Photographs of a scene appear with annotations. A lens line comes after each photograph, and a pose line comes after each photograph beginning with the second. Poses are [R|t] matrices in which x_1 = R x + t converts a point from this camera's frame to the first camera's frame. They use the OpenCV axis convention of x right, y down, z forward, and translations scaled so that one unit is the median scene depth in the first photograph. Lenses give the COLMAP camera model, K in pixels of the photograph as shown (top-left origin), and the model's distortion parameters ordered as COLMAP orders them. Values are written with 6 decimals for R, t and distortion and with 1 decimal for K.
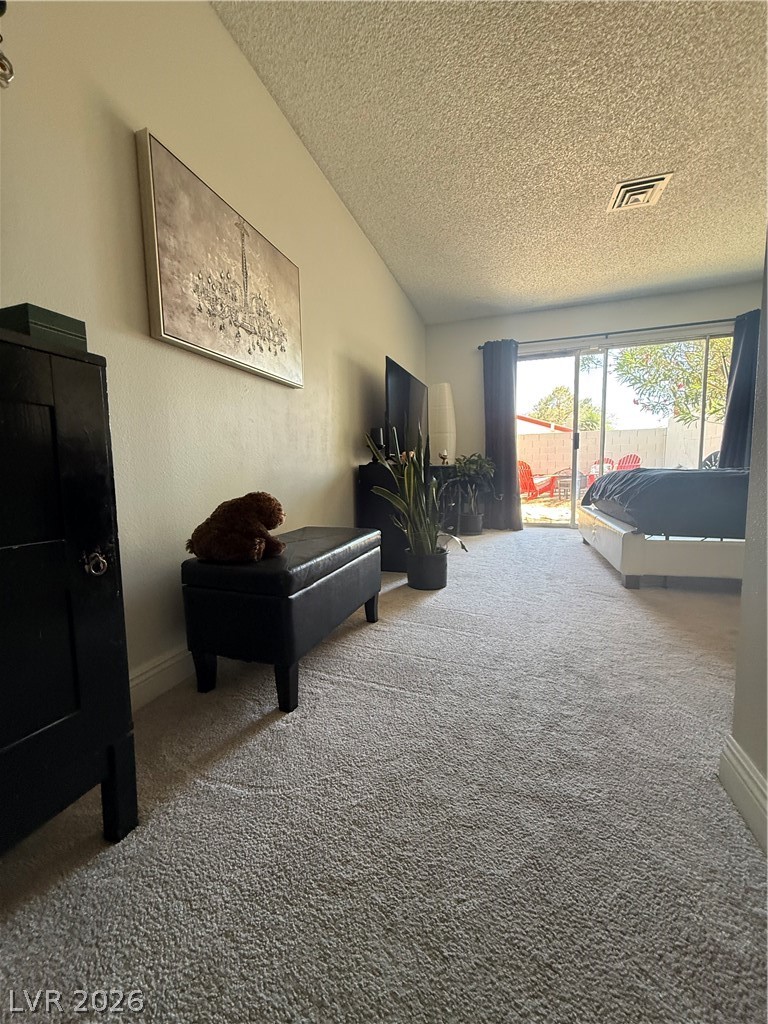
lens RADIAL K [[409.0, 0, 384.0], [0, 409.0, 512.0], [0, 0, 1]] dist [-0.002518, 0.000007]
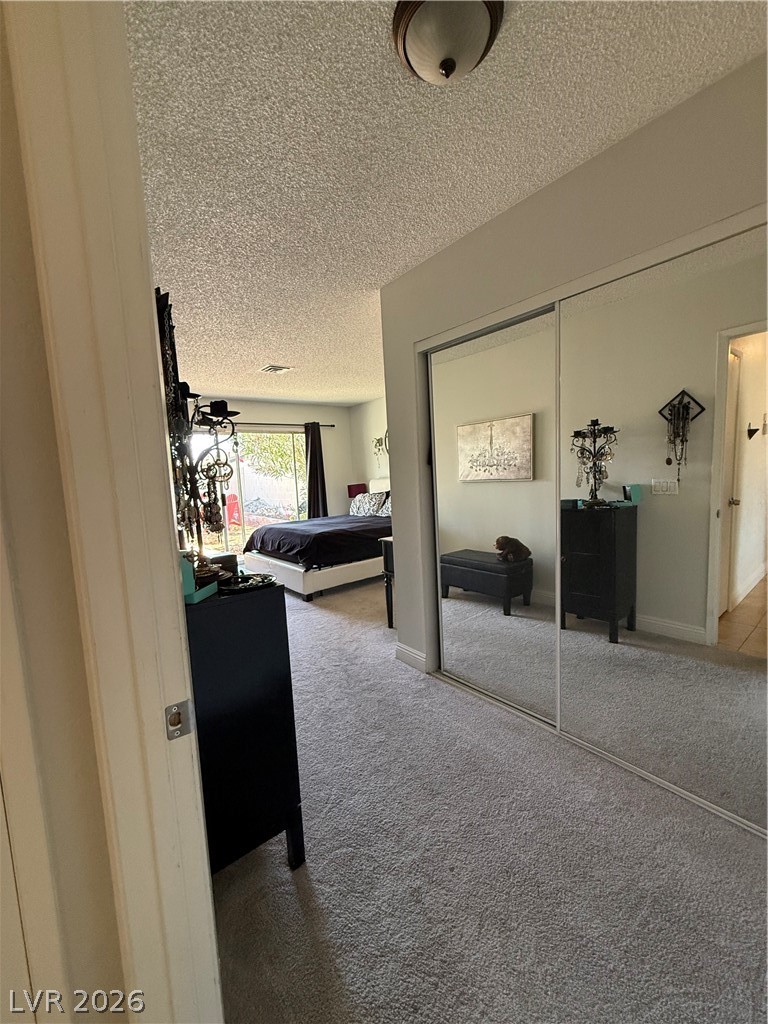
lens RADIAL K [[409.0, 0, 384.0], [0, 409.0, 512.0], [0, 0, 1]] dist [-0.002518, 0.000007]
pose [[0.548947, -0.091068, 0.830881, -0.635023], [0.128325, 0.991444, 0.023885, -0.191713], [-0.825948, 0.093512, 0.555937, -0.268544]]
